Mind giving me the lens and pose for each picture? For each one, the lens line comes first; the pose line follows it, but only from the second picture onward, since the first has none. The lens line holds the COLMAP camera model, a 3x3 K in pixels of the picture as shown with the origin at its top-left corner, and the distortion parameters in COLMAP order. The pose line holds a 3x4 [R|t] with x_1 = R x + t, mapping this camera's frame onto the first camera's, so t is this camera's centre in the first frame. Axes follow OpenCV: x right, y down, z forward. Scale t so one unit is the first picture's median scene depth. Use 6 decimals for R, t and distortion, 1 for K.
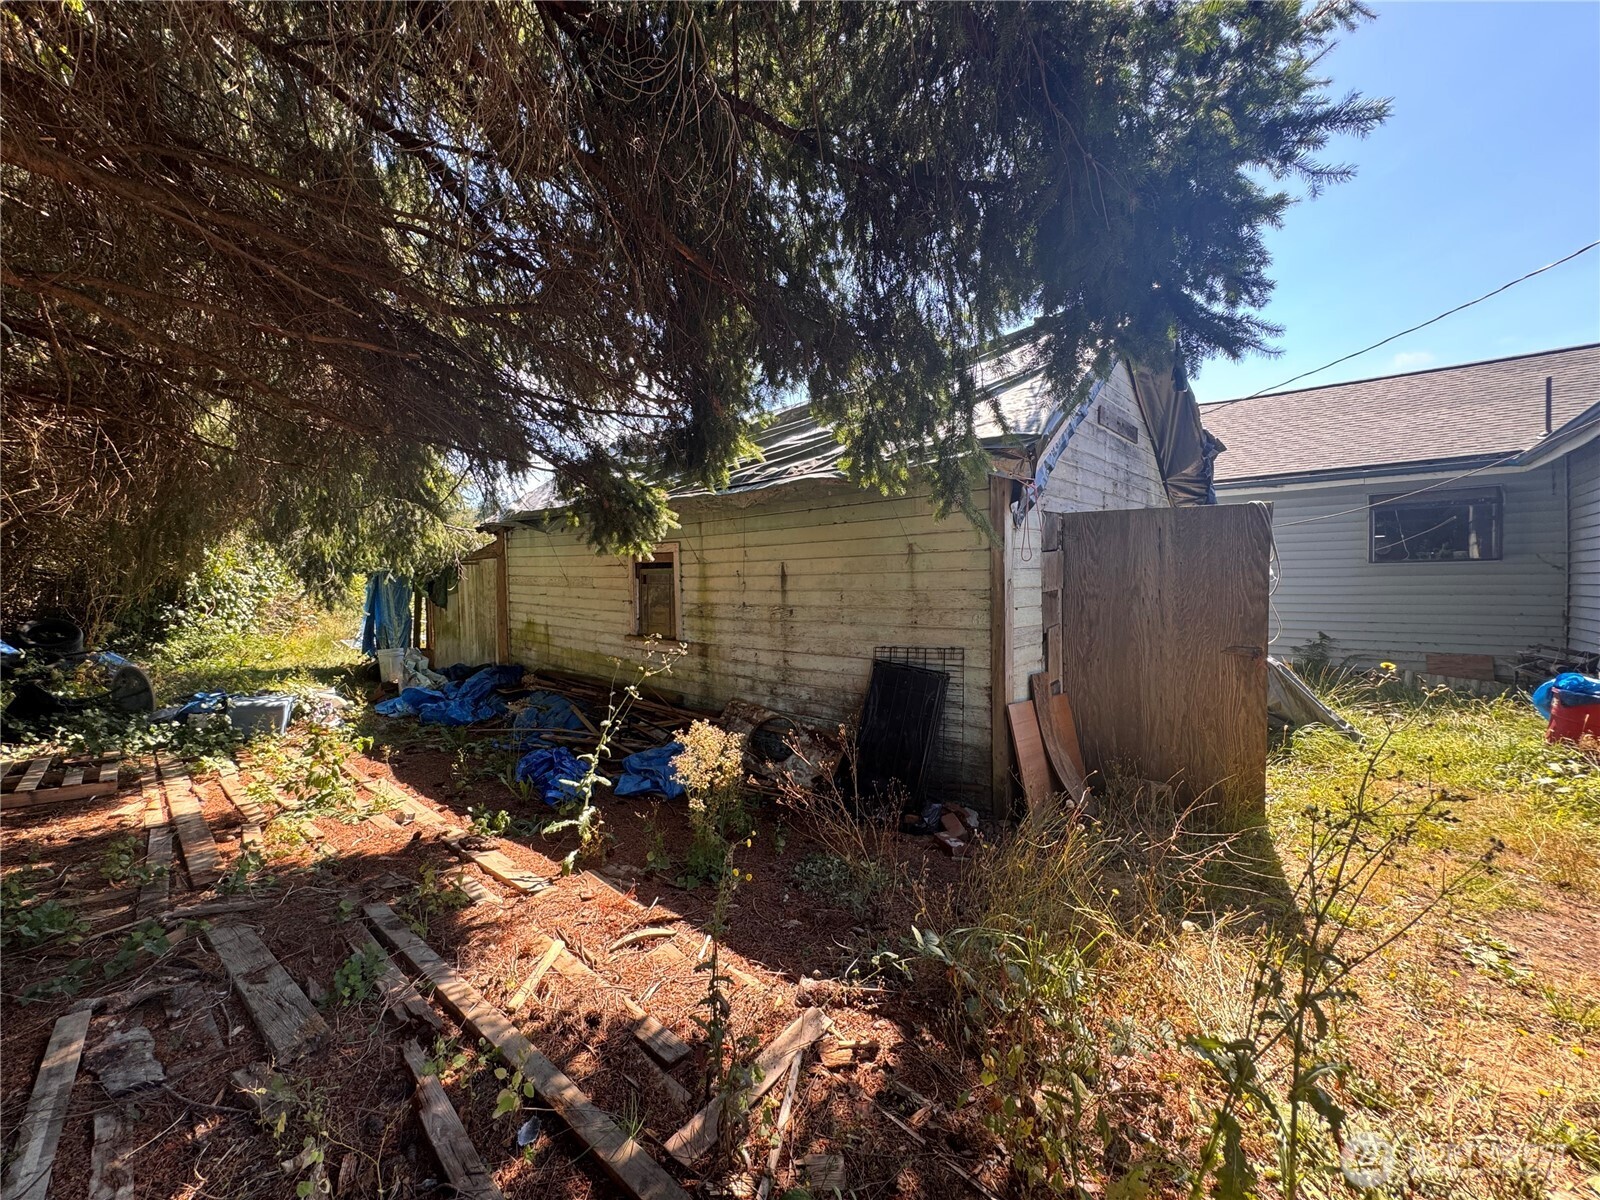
lens RADIAL K [[637.5, 0, 800.0], [0, 637.5, 600.0], [0, 0, 1]] dist [-0.003179, 0.000029]
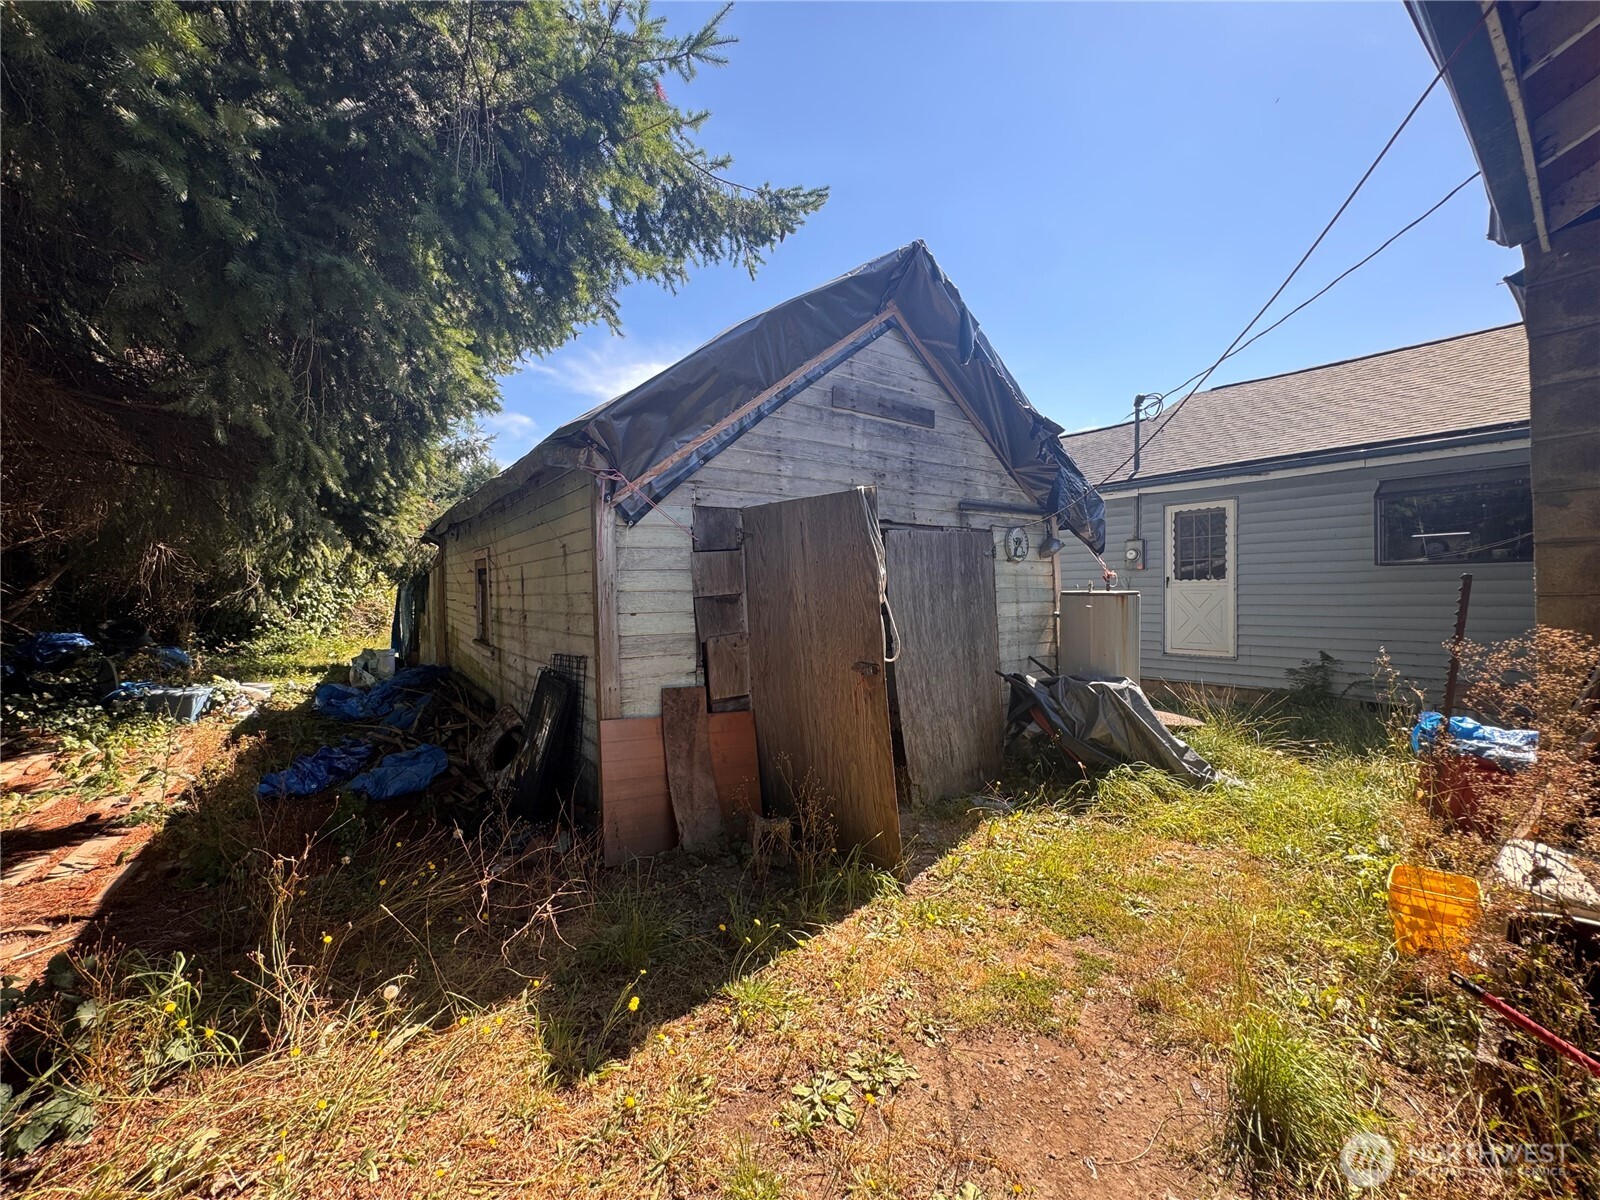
lens RADIAL K [[637.5, 0, 800.0], [0, 637.5, 600.0], [0, 0, 1]] dist [-0.003179, 0.000029]
pose [[0.979267, 0.004269, -0.202529, 0.494509], [-0.007524, 0.999855, -0.015307, 0.003456], [0.202434, 0.016513, 0.979157, 0.108084]]
